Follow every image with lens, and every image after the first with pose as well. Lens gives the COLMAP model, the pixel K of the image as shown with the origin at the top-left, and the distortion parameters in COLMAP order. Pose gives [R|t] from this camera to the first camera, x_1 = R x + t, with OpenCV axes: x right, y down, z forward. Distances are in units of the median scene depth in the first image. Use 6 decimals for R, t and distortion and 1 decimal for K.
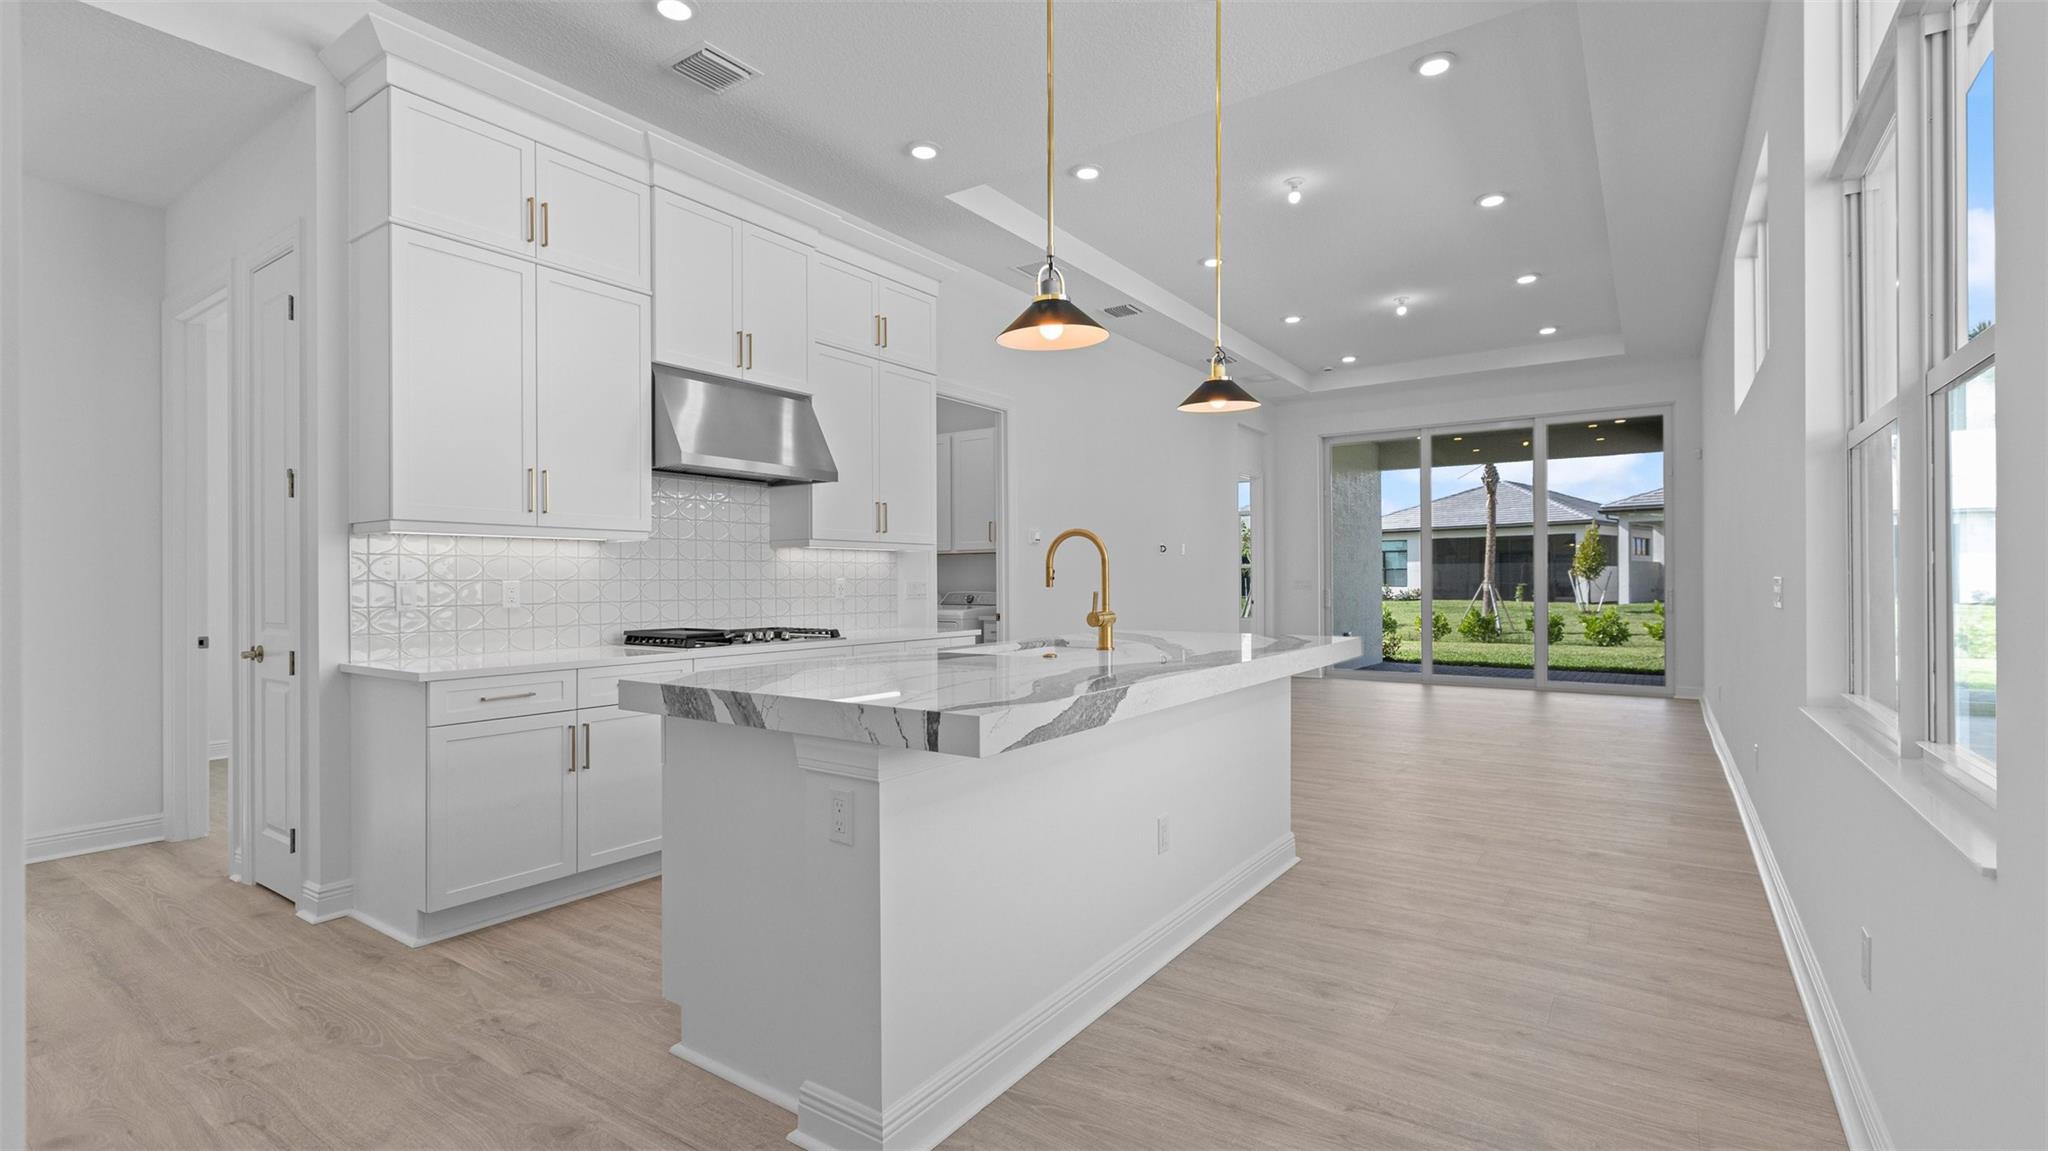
lens RADIAL K [[912.9, 0, 1027.6], [0, 912.9, 573.5], [0, 0, 1]] dist [-0.000602, -0.000206]
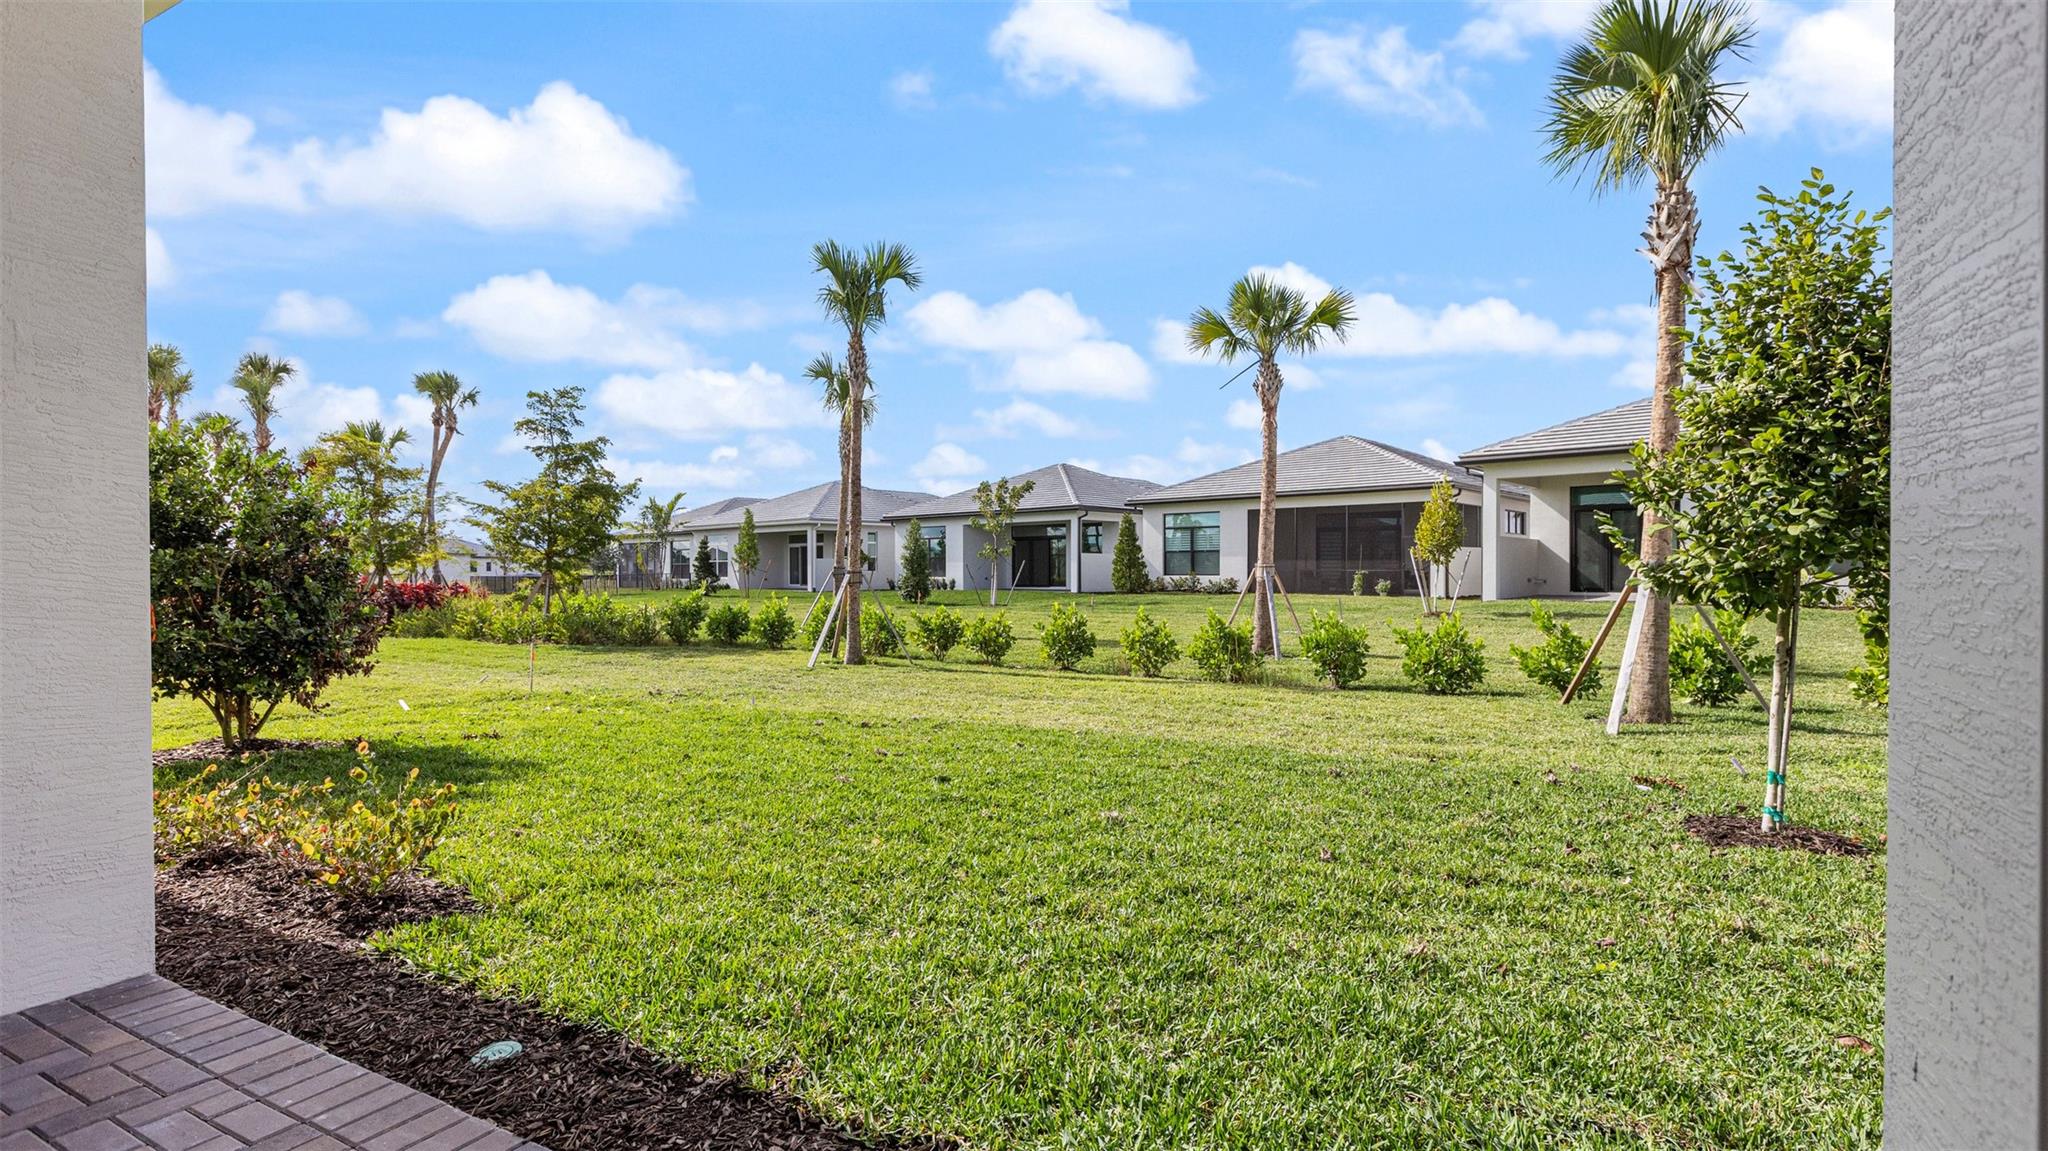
lens RADIAL K [[964.8, 0, 1024.0], [0, 964.8, 575.5], [0, 0, 1]] dist [-0.000613, 0.000092]
pose [[0.993063, -0.000399, 0.117579, 0.475160], [-0.001155, 0.999913, 0.013146, 0.013158], [-0.117574, -0.013190, 0.992977, 0.693348]]
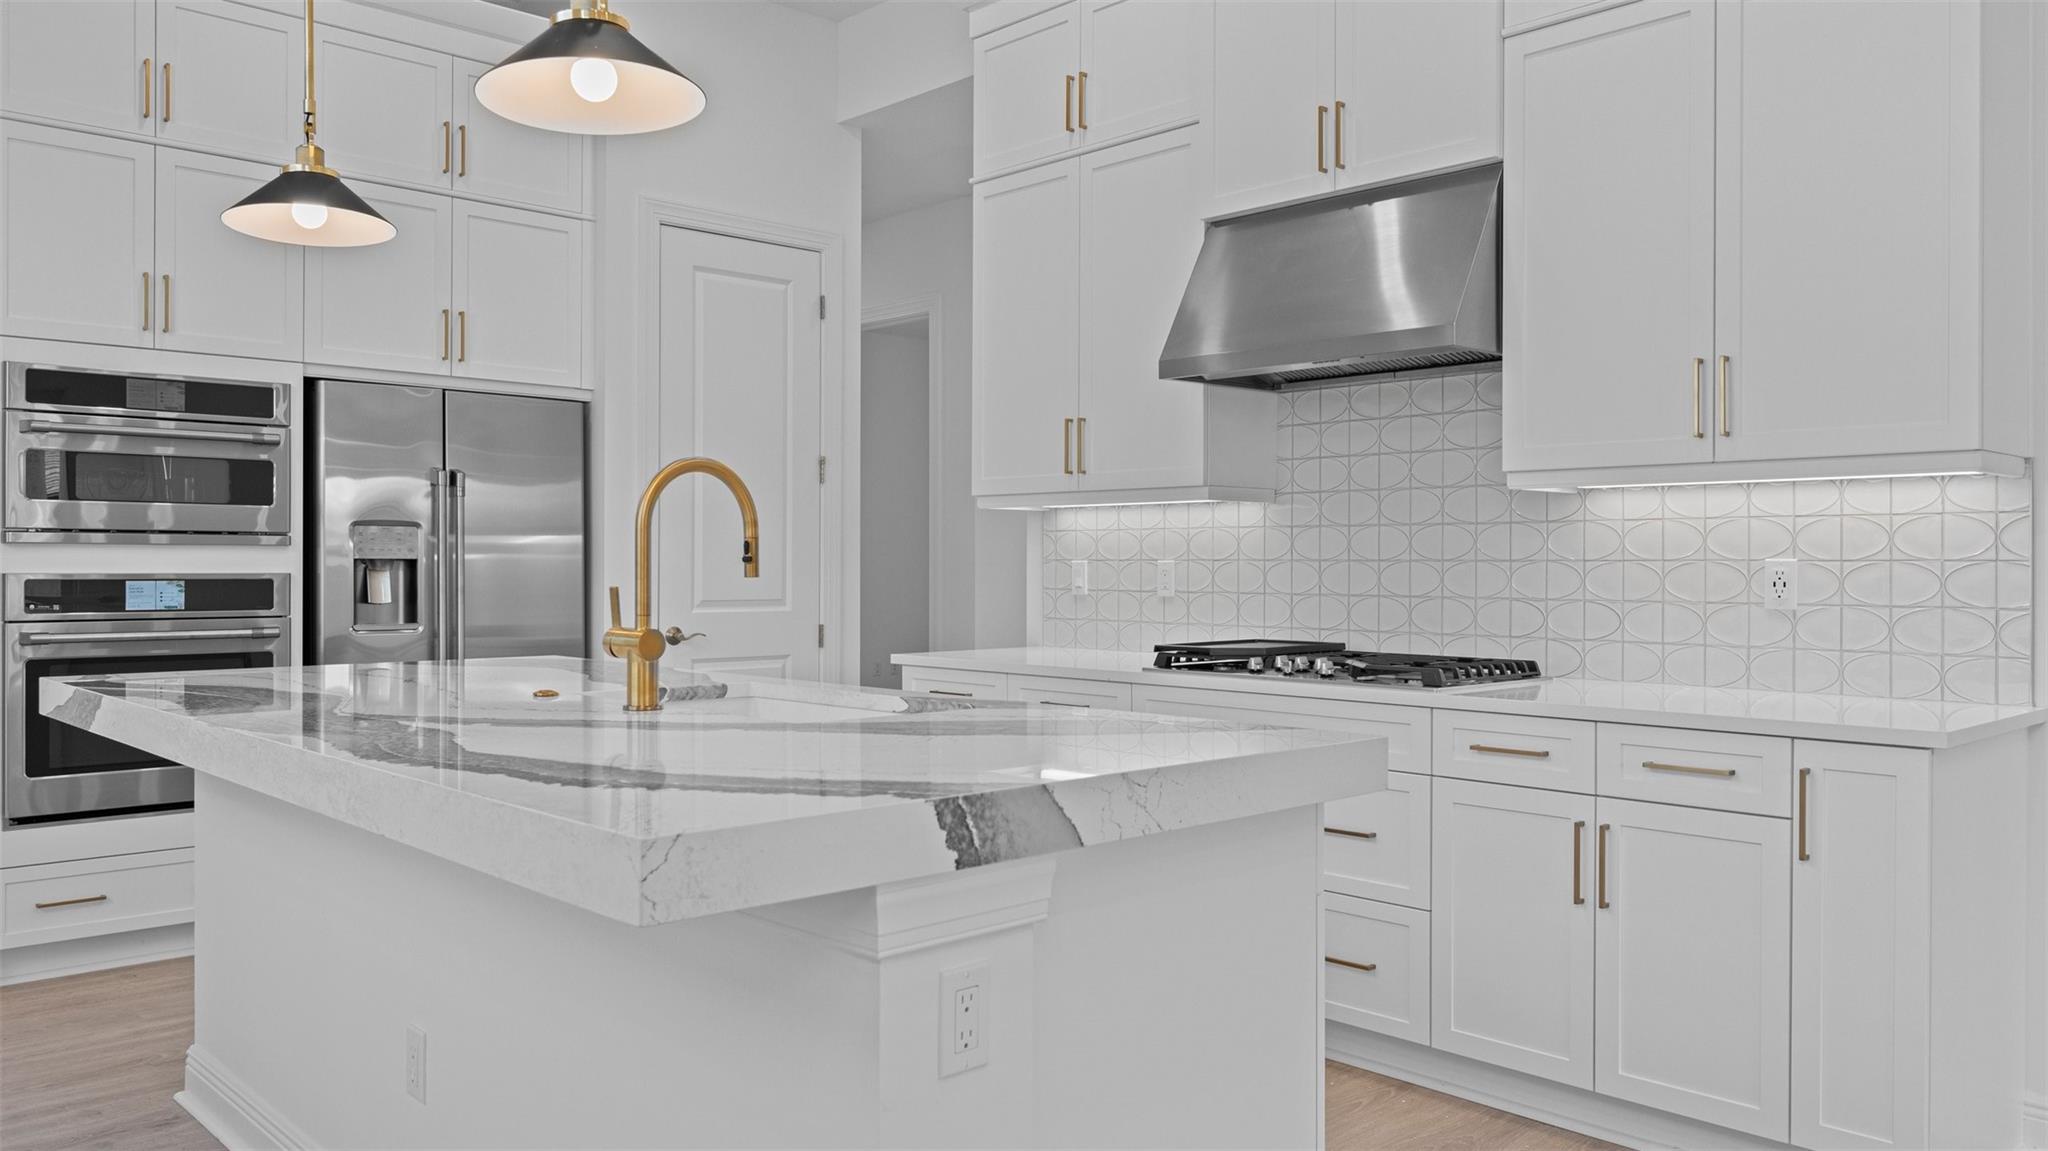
lens RADIAL K [[1487.5, 0, 1023.6], [0, 1487.5, 561.6], [0, 0, 1]] dist [-0.004535, 0.000782]
pose [[-0.212059, 0.001014, -0.977256, 0.147587], [0.004908, 0.999988, -0.000027, 0.001719], [0.977244, -0.004802, -0.212062, 0.251234]]
